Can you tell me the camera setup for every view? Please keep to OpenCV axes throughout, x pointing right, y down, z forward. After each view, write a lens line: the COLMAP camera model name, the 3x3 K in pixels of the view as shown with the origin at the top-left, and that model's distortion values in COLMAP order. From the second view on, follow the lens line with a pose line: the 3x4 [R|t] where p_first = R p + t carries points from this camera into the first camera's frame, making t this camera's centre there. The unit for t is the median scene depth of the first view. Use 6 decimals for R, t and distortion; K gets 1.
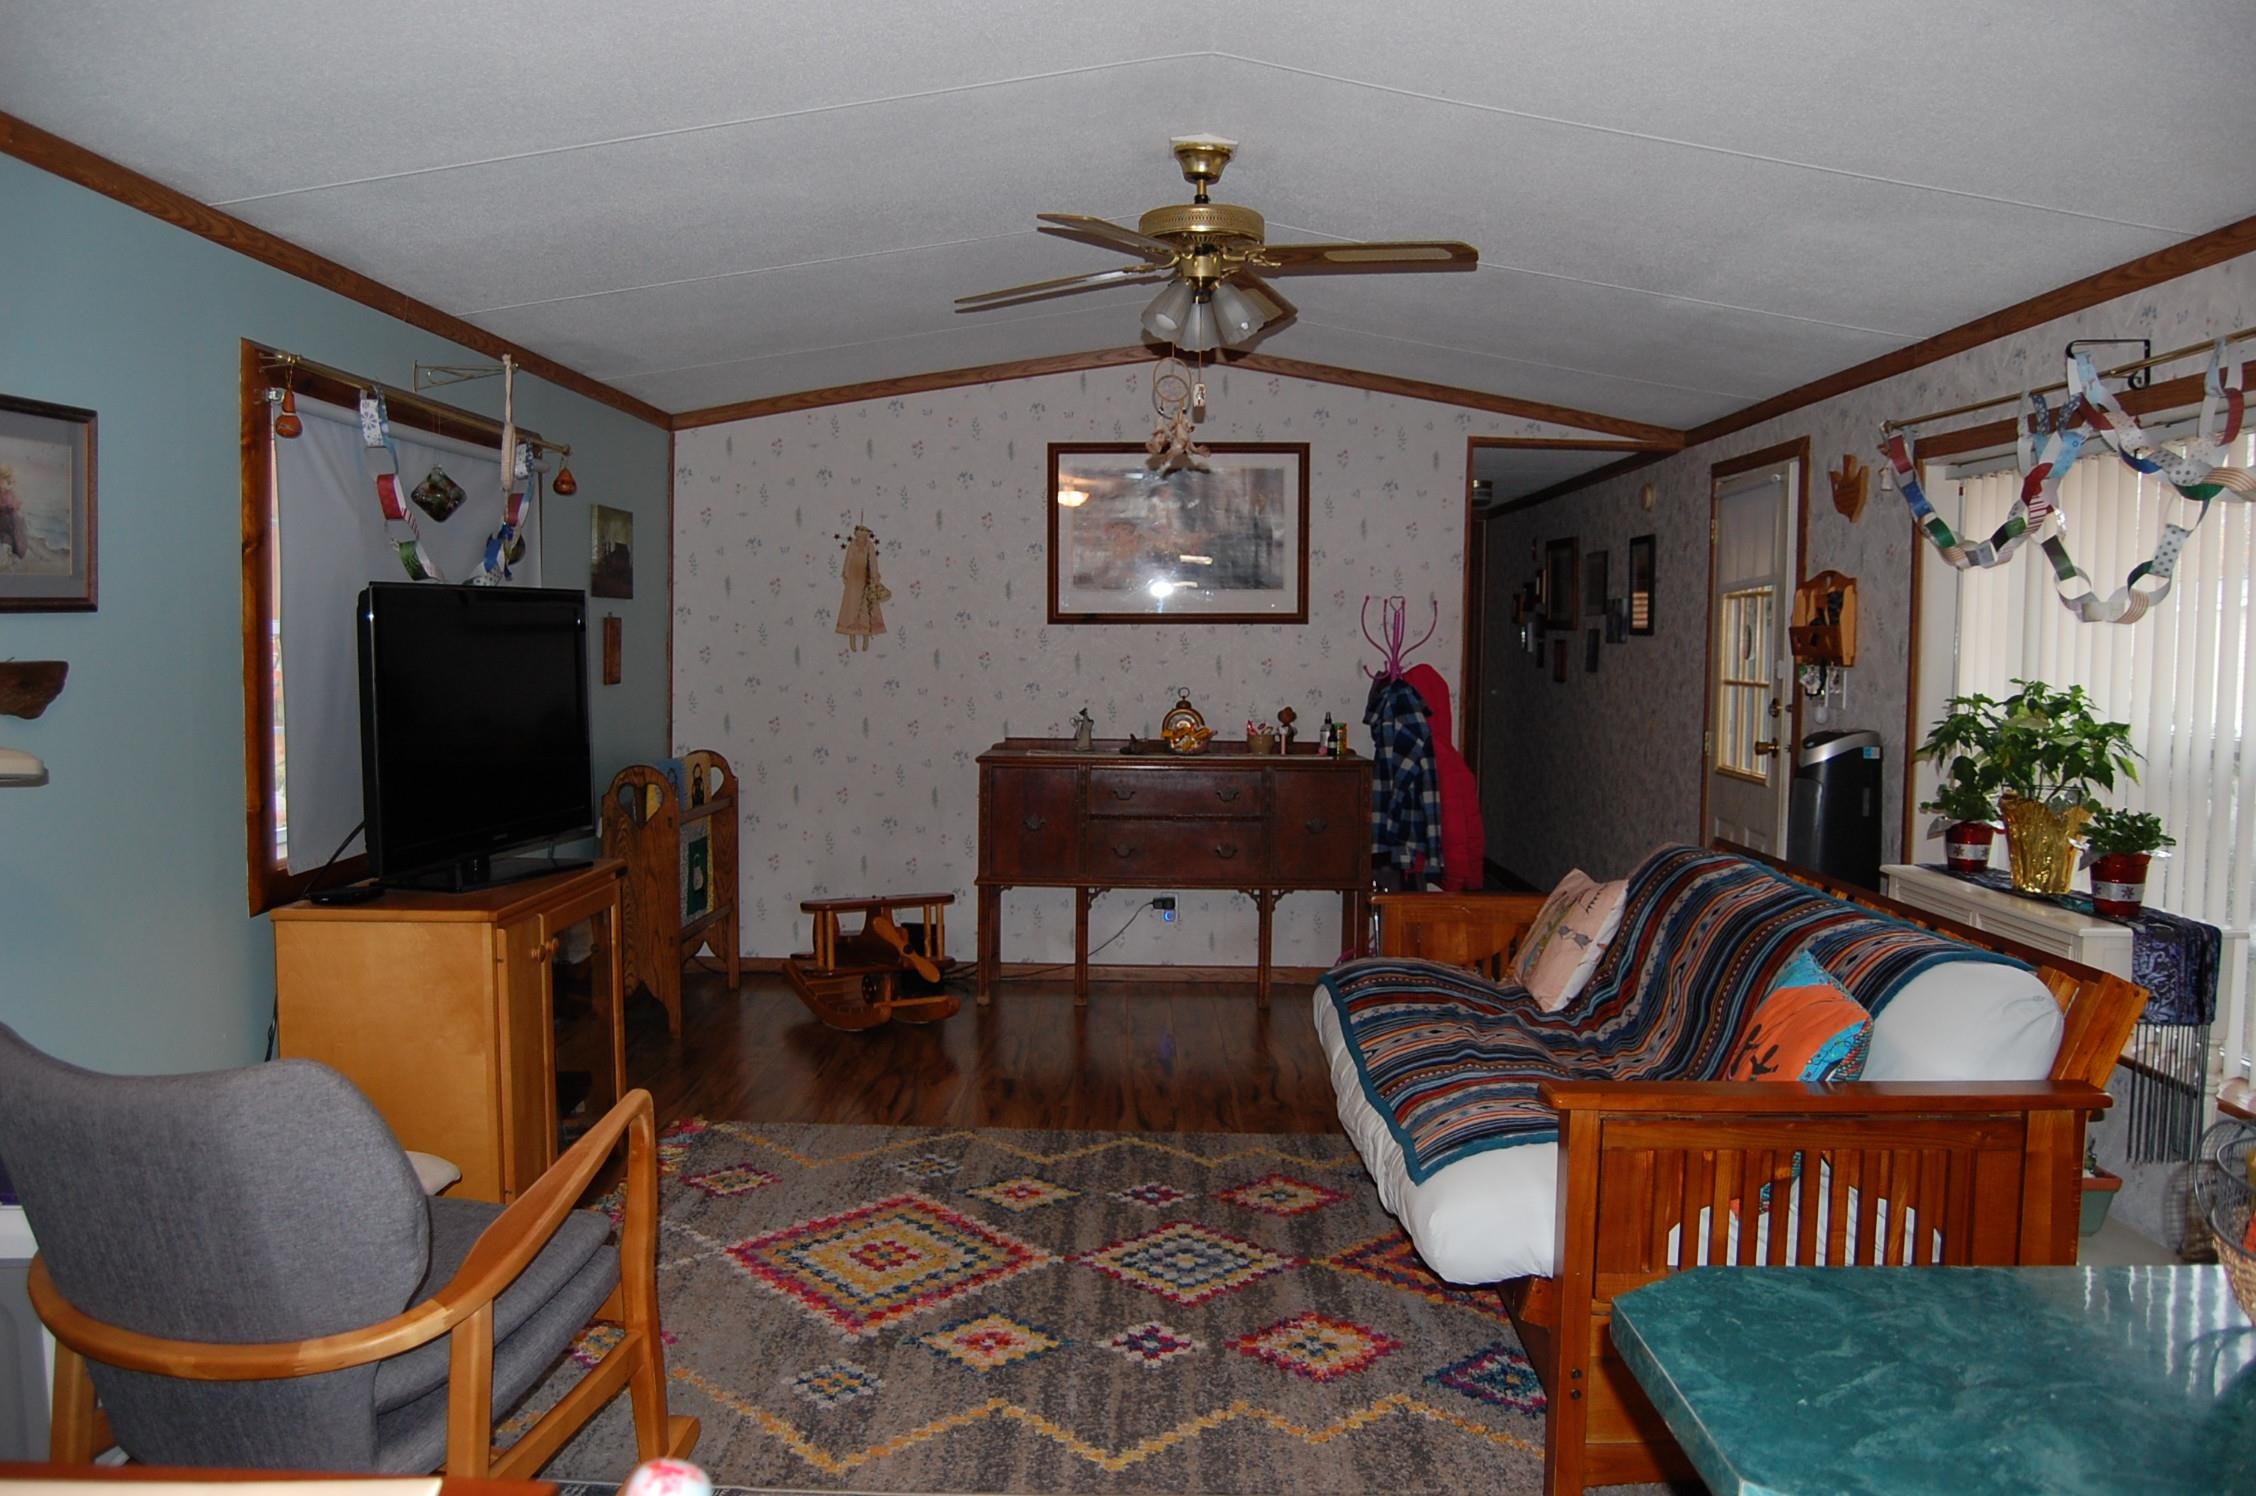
lens RADIAL K [[1790.4, 0, 1125.3], [0, 1790.4, 751.1], [0, 0, 1]] dist [-0.064778, -0.000221]
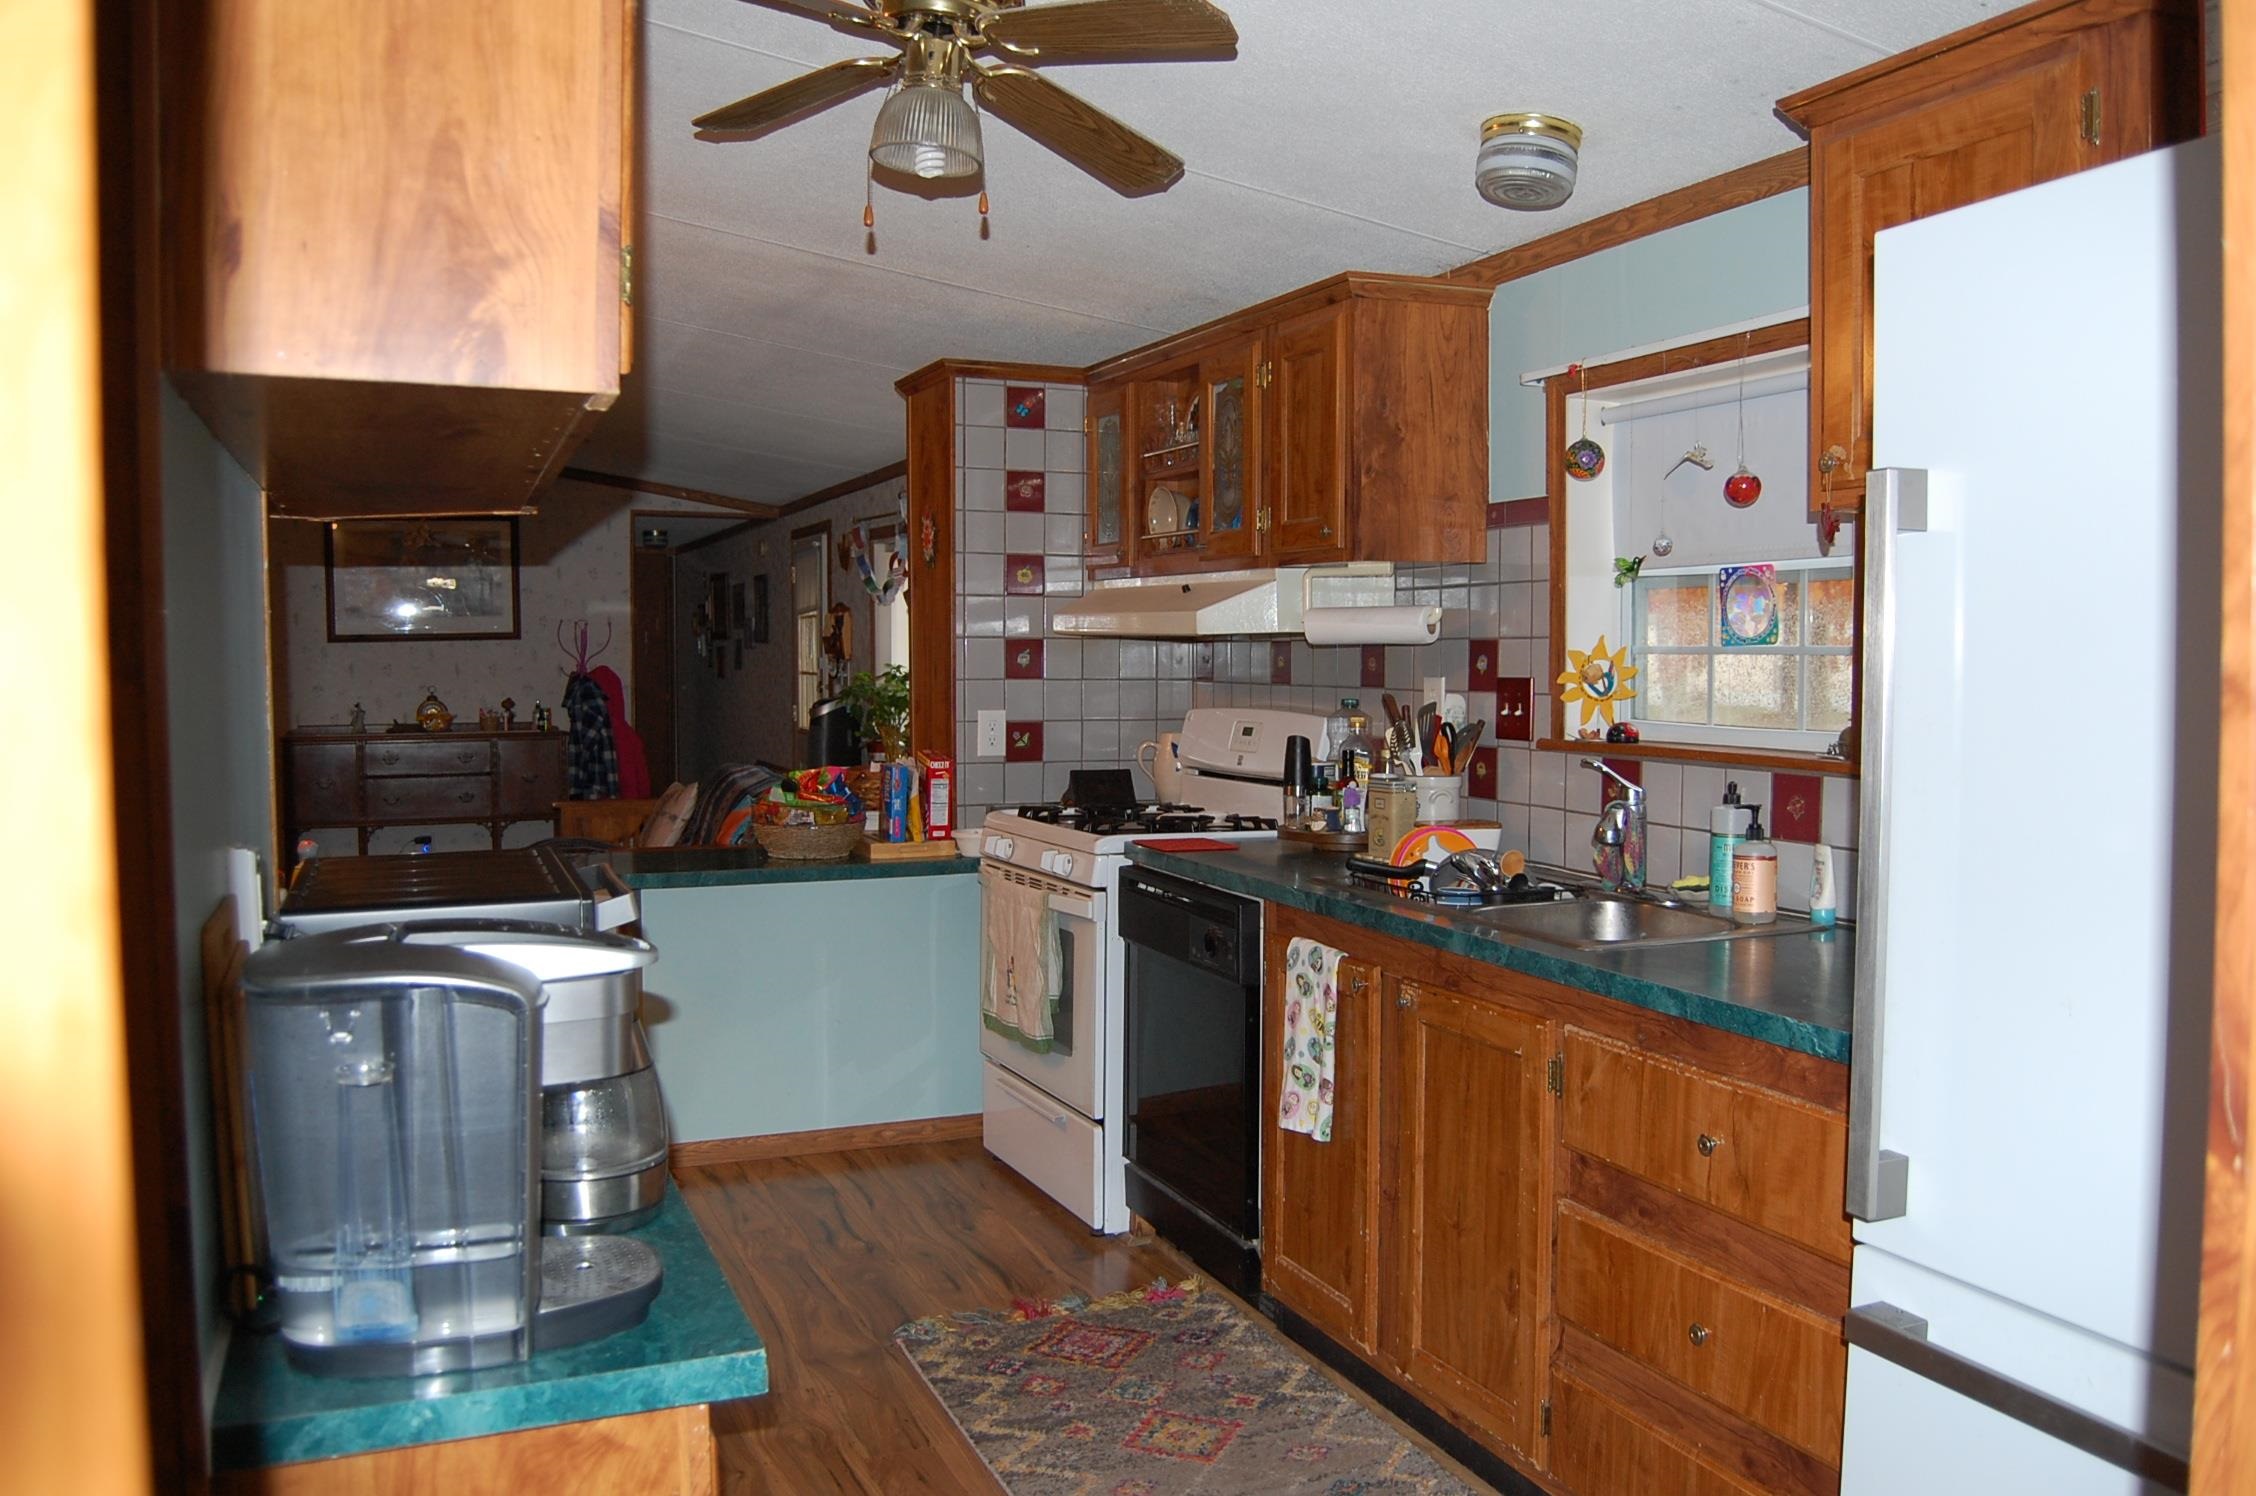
lens RADIAL K [[1790.4, 0, 1120.7], [0, 1790.4, 754.6], [0, 0, 1]] dist [-0.064778, -0.000221]
pose [[0.920770, -0.039240, 0.388127, -0.012141], [0.039942, 0.999182, 0.006262, 0.032382], [-0.388055, 0.009736, 0.921585, -0.517355]]
